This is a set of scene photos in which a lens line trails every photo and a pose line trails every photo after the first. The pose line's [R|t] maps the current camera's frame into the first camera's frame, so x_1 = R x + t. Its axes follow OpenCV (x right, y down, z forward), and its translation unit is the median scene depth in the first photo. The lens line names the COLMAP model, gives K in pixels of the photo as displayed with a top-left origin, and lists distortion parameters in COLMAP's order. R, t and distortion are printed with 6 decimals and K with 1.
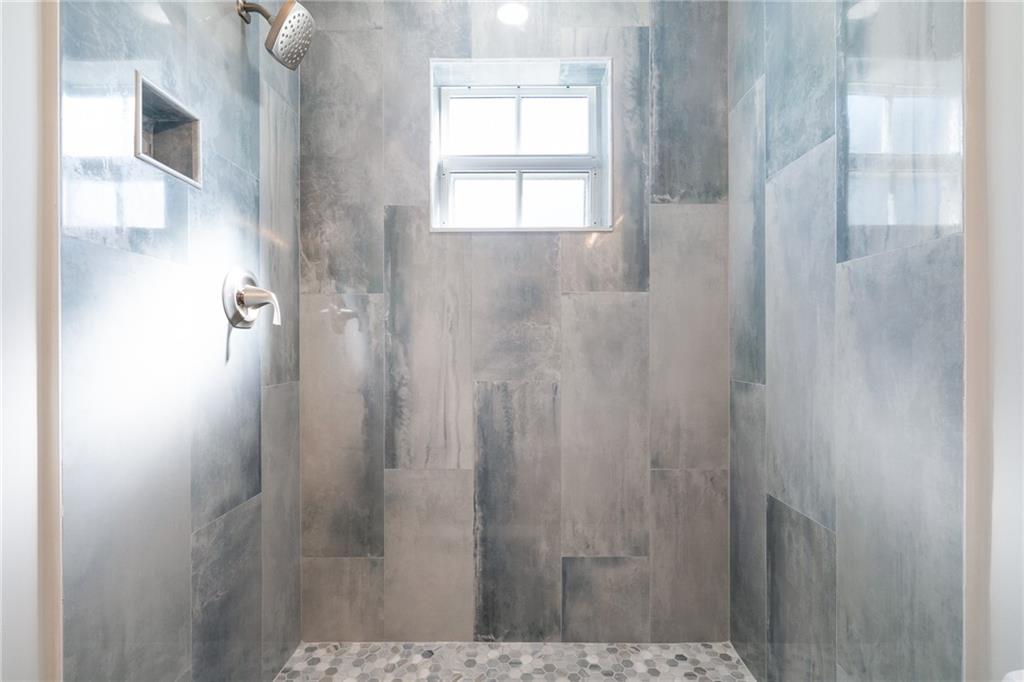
lens RADIAL K [[469.7, 0, 514.5], [0, 469.7, 348.3], [0, 0, 1]] dist [-0.002913, 0.000286]
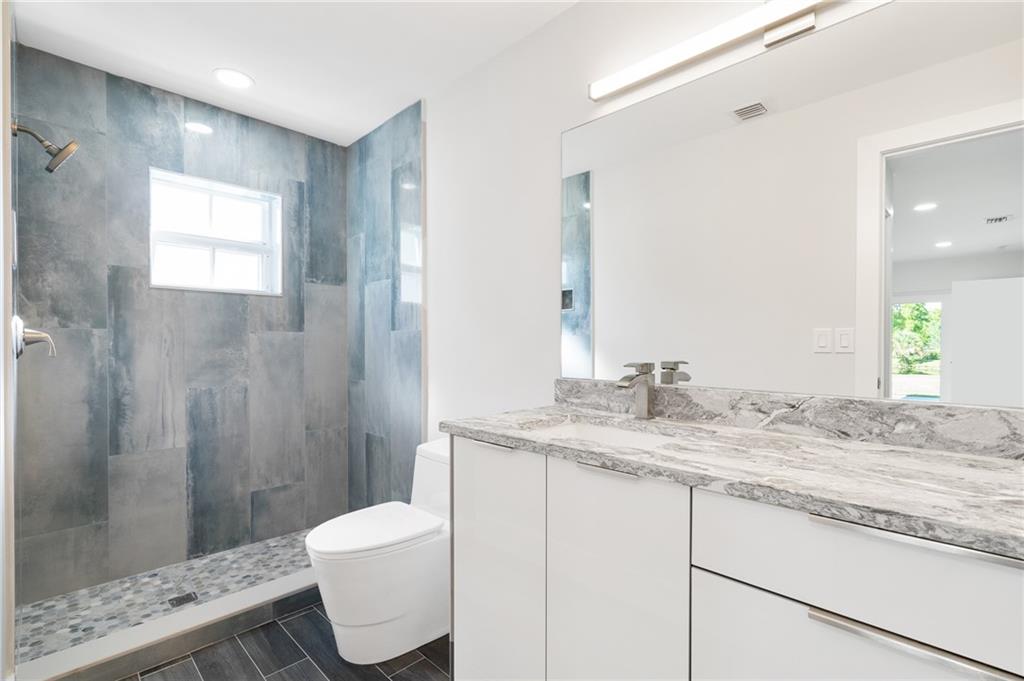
lens RADIAL K [[469.7, 0, 514.5], [0, 469.7, 347.8], [0, 0, 1]] dist [-0.002913, 0.000286]
pose [[0.700417, -0.000498, 0.713734, -0.424475], [0.001260, 0.999999, -0.000538, -0.059091], [-0.713733, 0.001276, 0.700417, -0.812610]]
